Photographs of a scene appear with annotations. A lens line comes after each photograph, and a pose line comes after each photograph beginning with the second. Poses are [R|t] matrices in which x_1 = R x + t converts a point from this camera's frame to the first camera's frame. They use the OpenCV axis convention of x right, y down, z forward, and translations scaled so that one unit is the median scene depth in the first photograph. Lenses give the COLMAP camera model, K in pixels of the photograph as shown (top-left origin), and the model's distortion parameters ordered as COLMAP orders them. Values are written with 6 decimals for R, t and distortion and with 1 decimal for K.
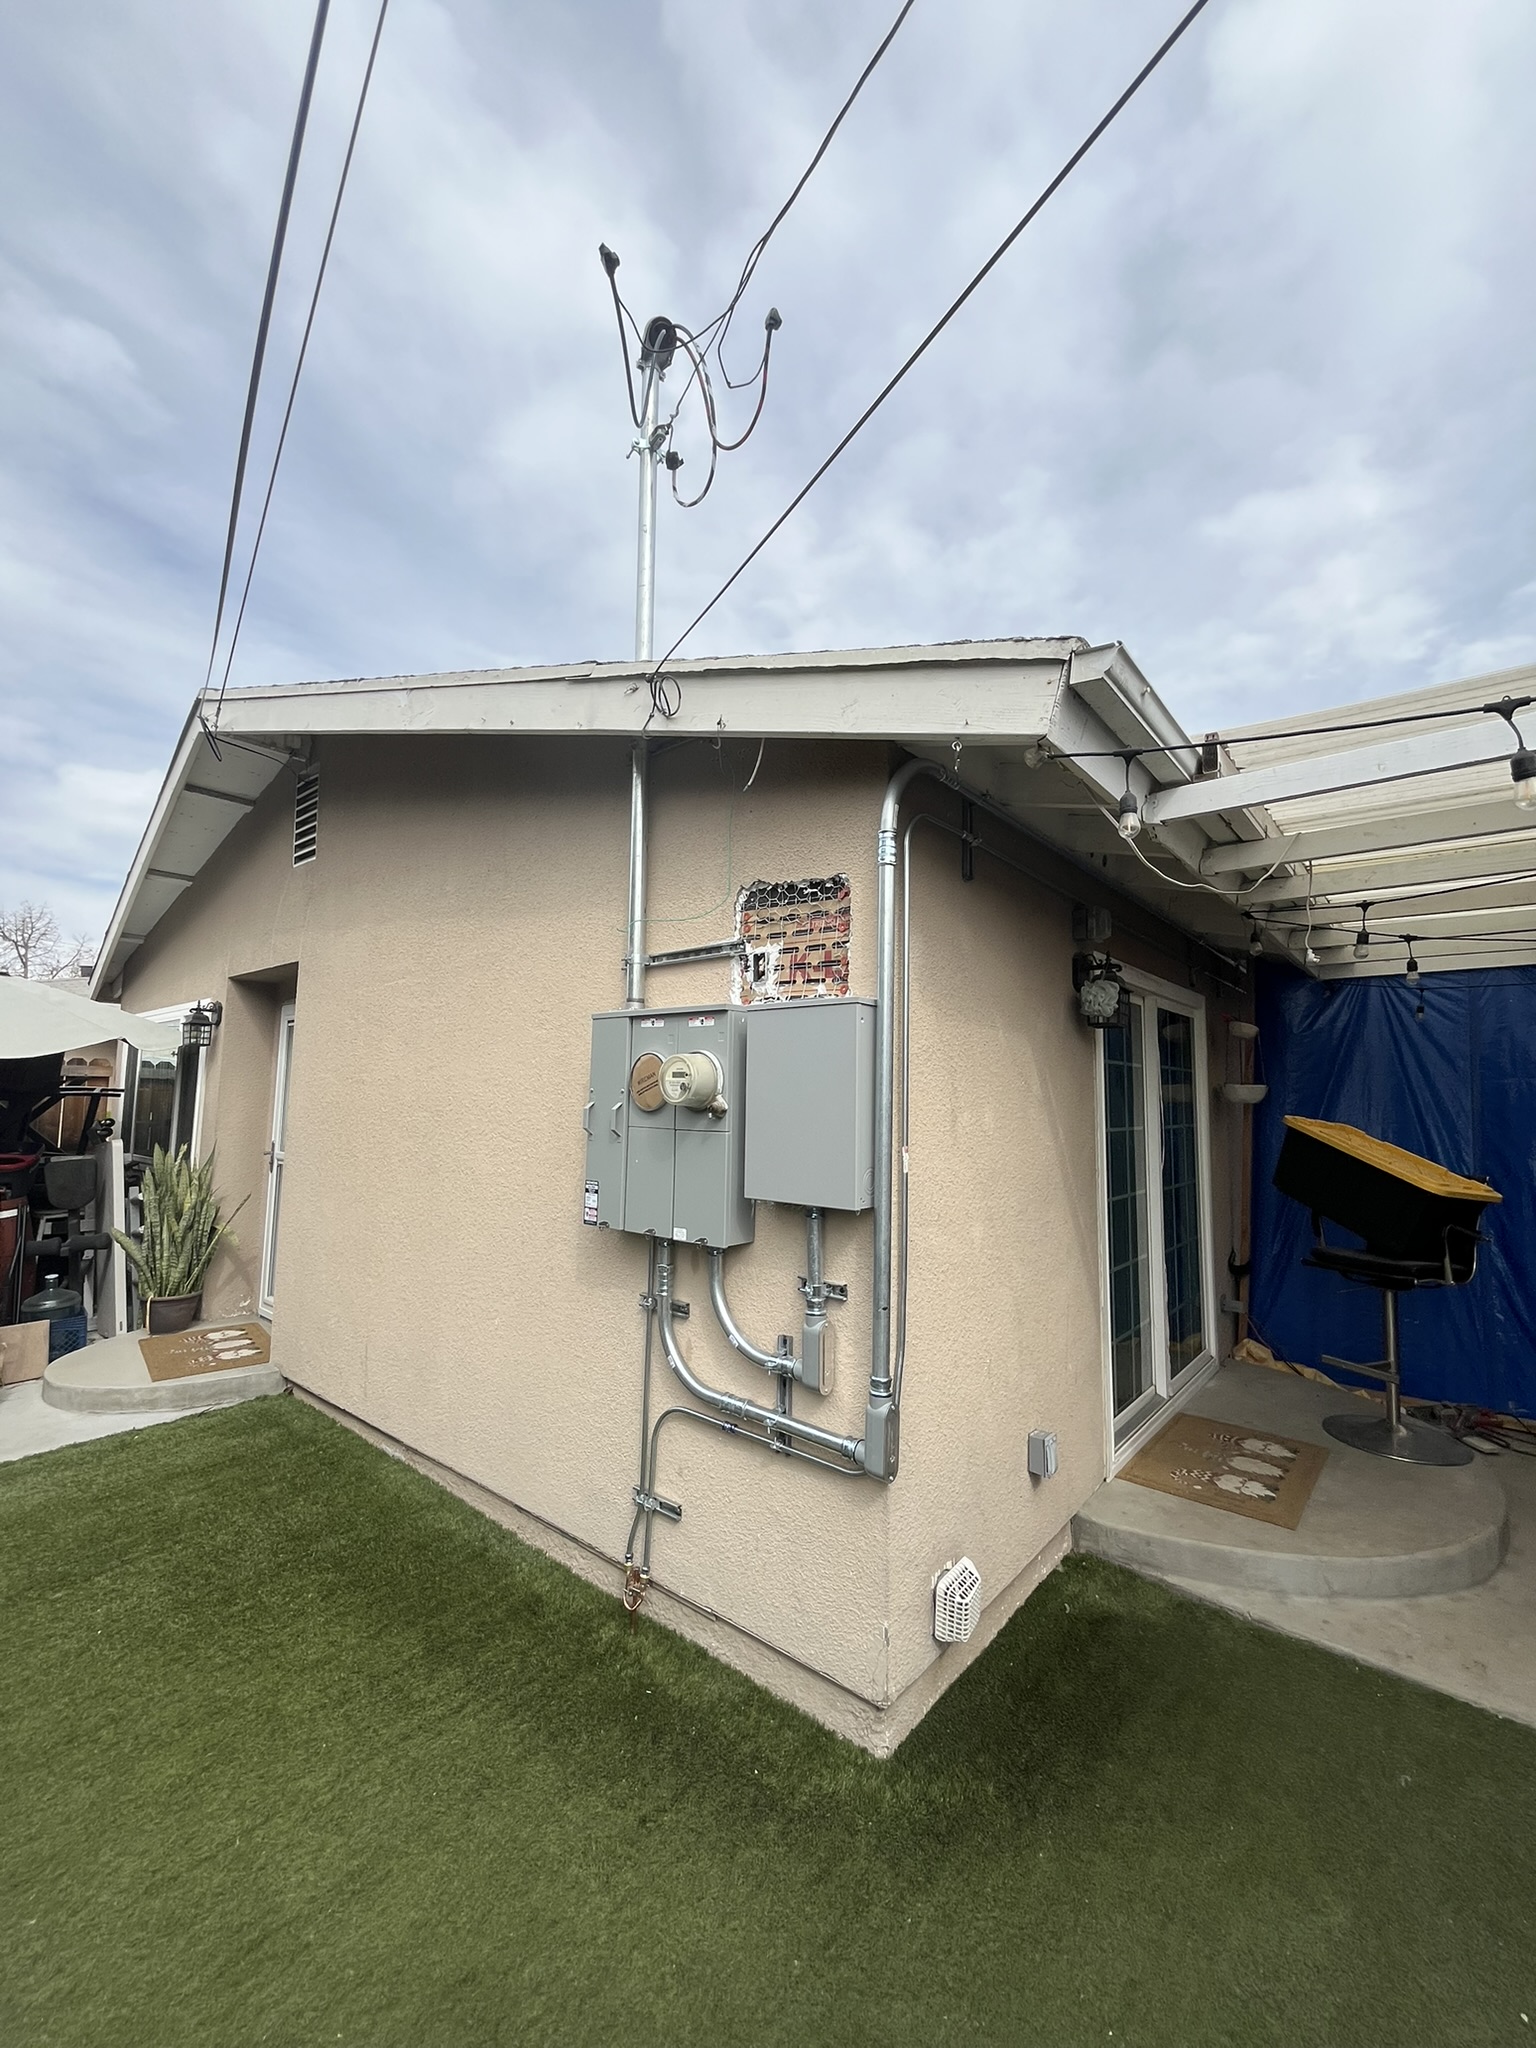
lens RADIAL K [[830.6, 0, 767.9], [0, 830.6, 1022.4], [0, 0, 1]] dist [-0.003398, 0.000318]
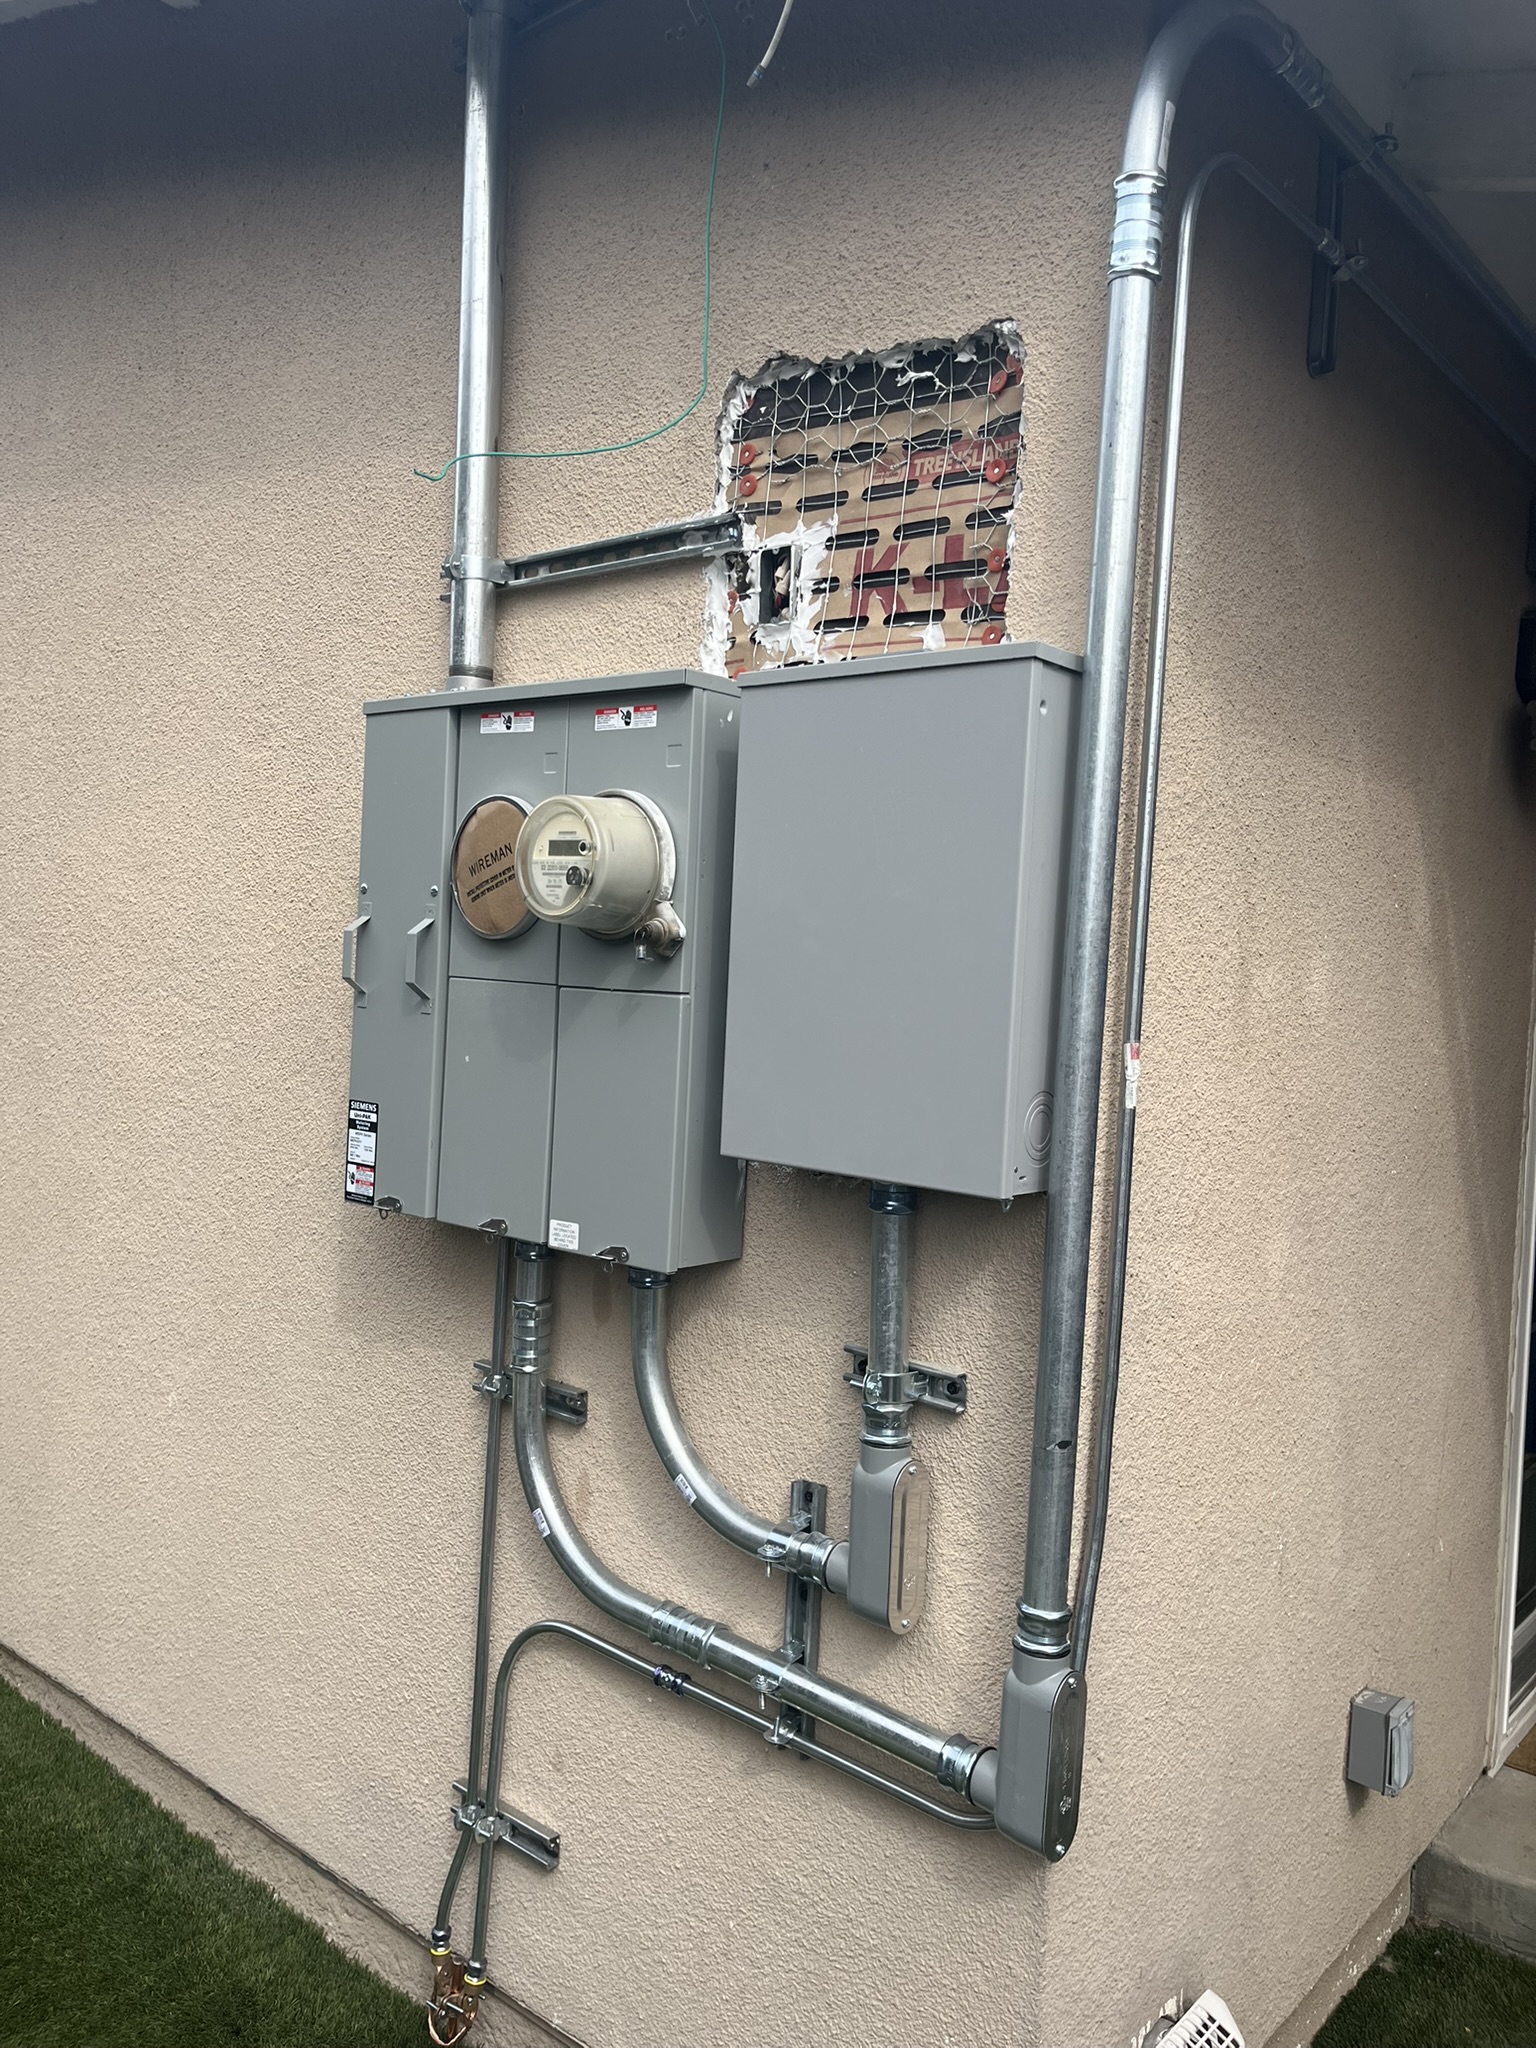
lens RADIAL K [[1571.2, 0, 762.7], [0, 1571.2, 1035.4], [0, 0, 1]] dist [0.043897, -0.062618]
pose [[0.999392, 0.032599, -0.012361, 0.000005], [-0.030534, 0.989541, 0.140981, 0.041035], [0.016828, -0.140518, 0.989935, 0.230631]]
